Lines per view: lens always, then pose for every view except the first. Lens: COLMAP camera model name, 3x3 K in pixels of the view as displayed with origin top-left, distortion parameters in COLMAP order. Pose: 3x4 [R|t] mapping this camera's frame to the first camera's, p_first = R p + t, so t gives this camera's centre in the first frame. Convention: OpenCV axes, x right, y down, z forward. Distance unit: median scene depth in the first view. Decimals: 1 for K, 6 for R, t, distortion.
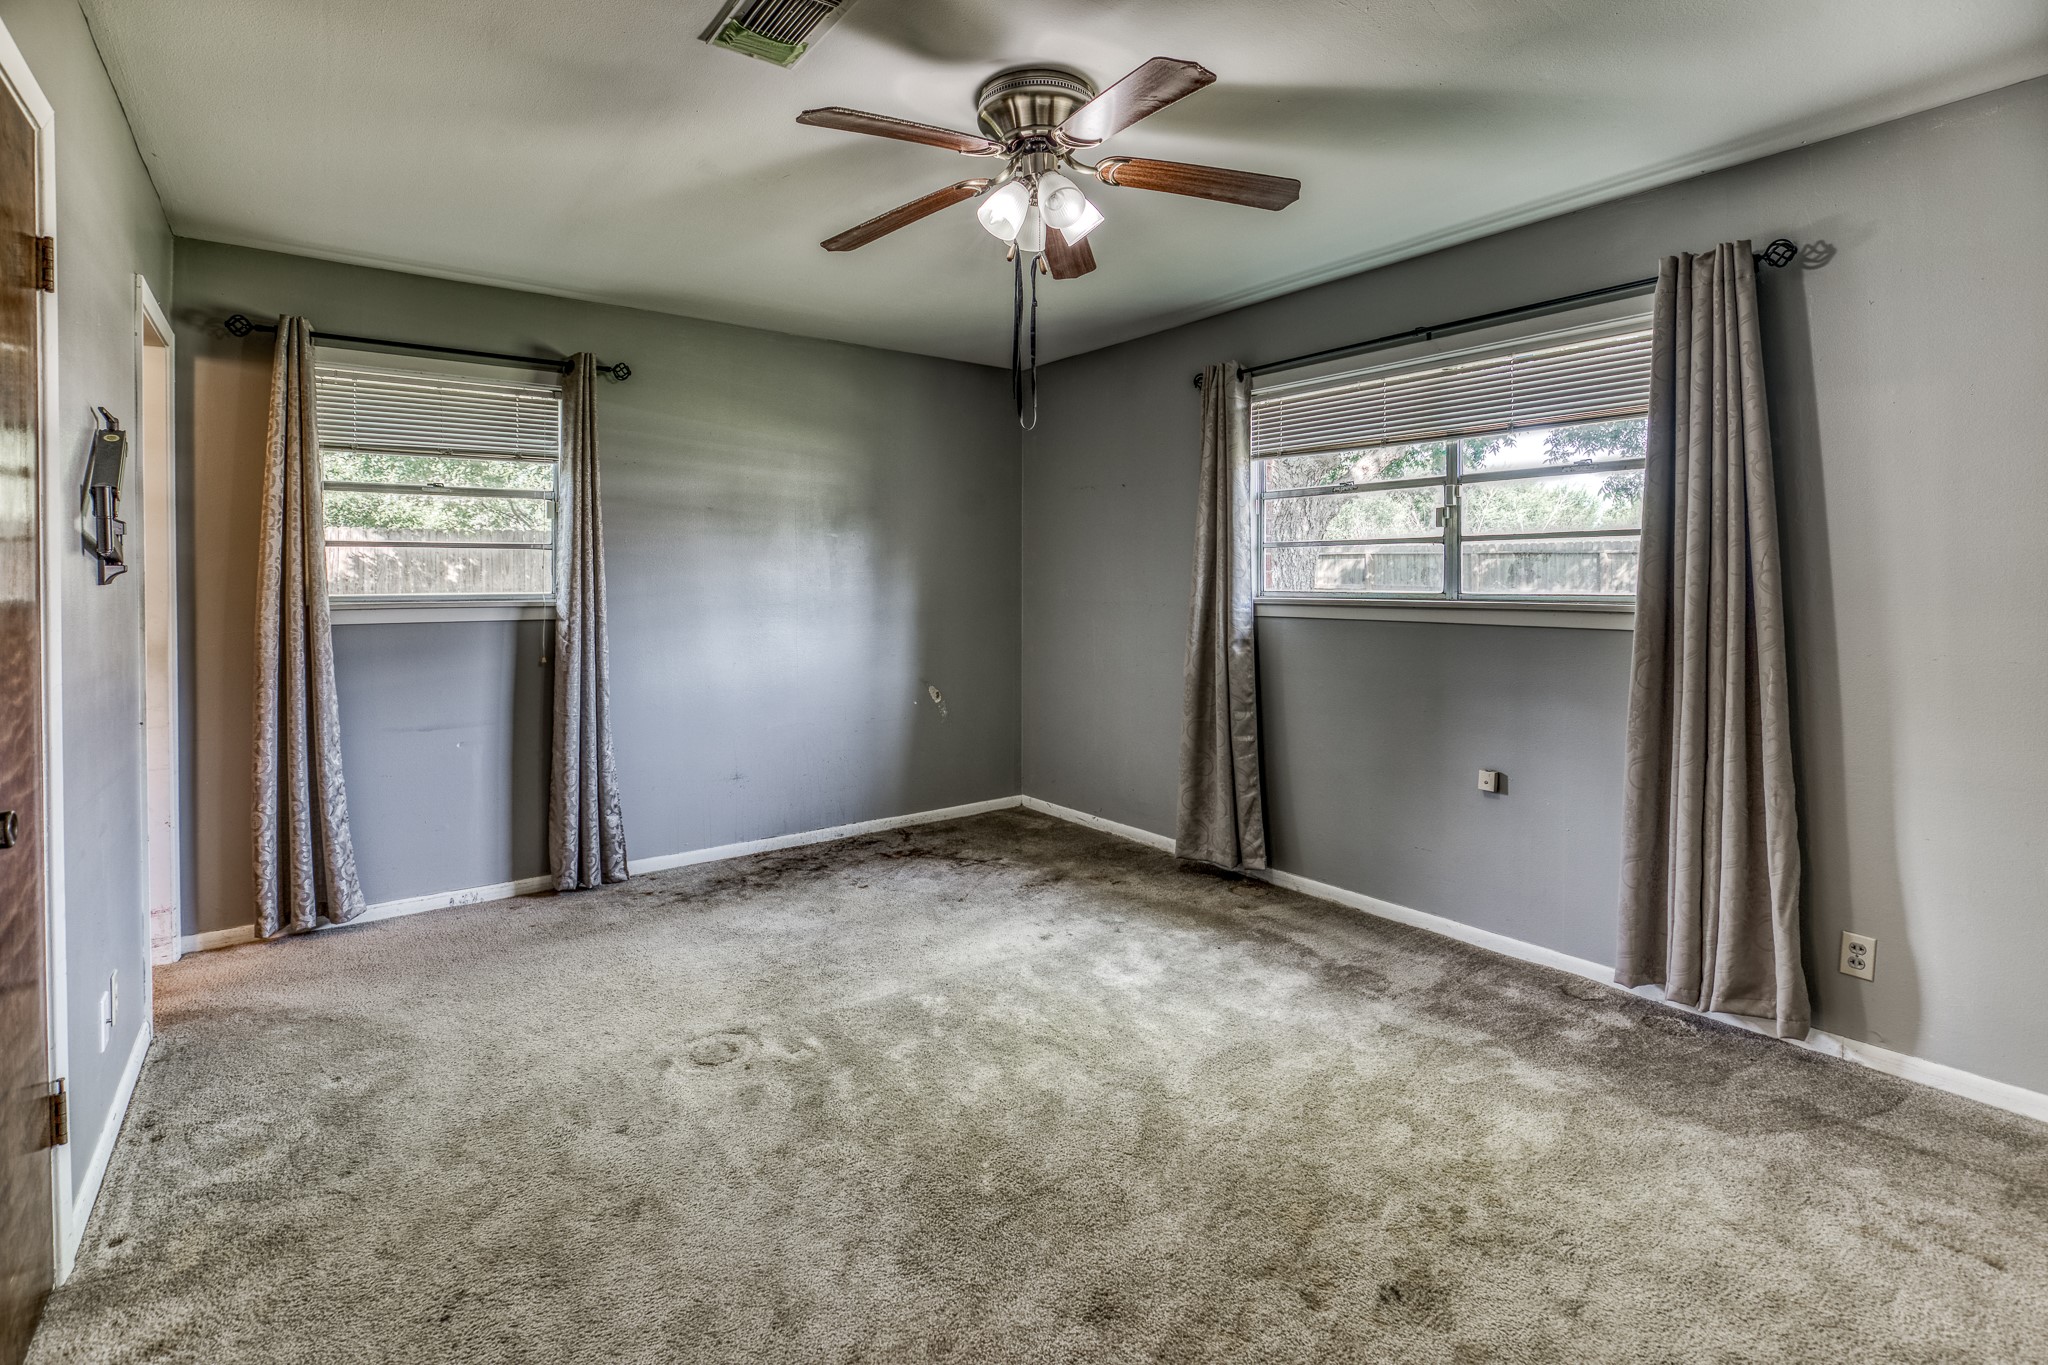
lens RADIAL K [[949.9, 0, 1002.4], [0, 949.9, 691.6], [0, 0, 1]] dist [-0.018089, 0.001245]
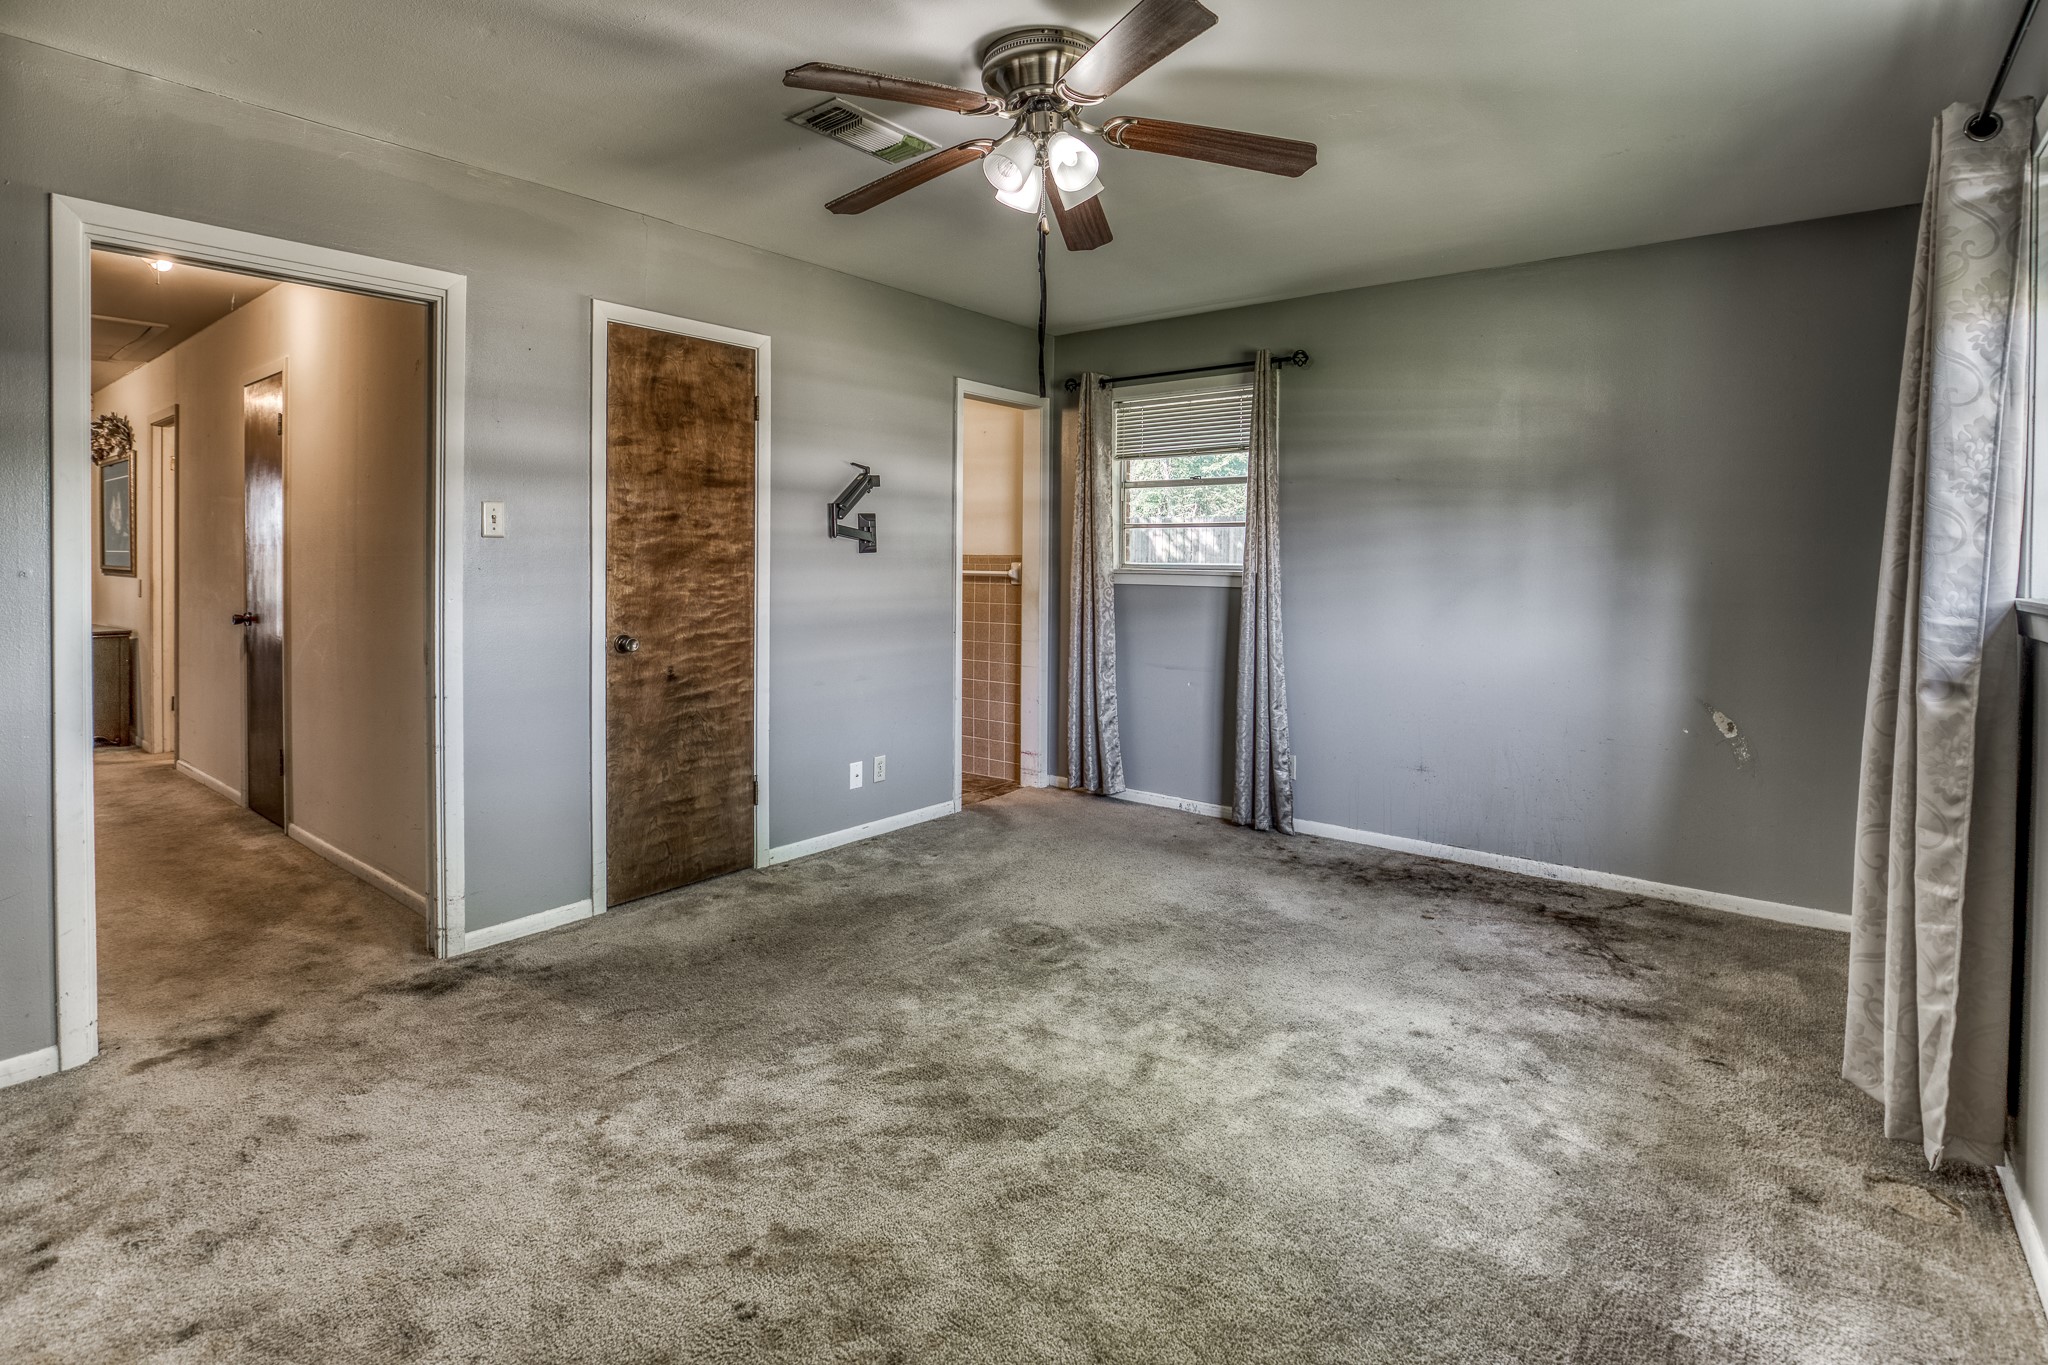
lens RADIAL K [[972.6, 0, 1024.0], [0, 972.6, 682.5], [0, 0, 1]] dist [-0.001819, -0.000021]
pose [[0.271625, 0.129631, -0.953633, 0.593640], [-0.119901, 0.987725, 0.100113, -0.048458], [0.954905, 0.087148, 0.283834, 0.415577]]
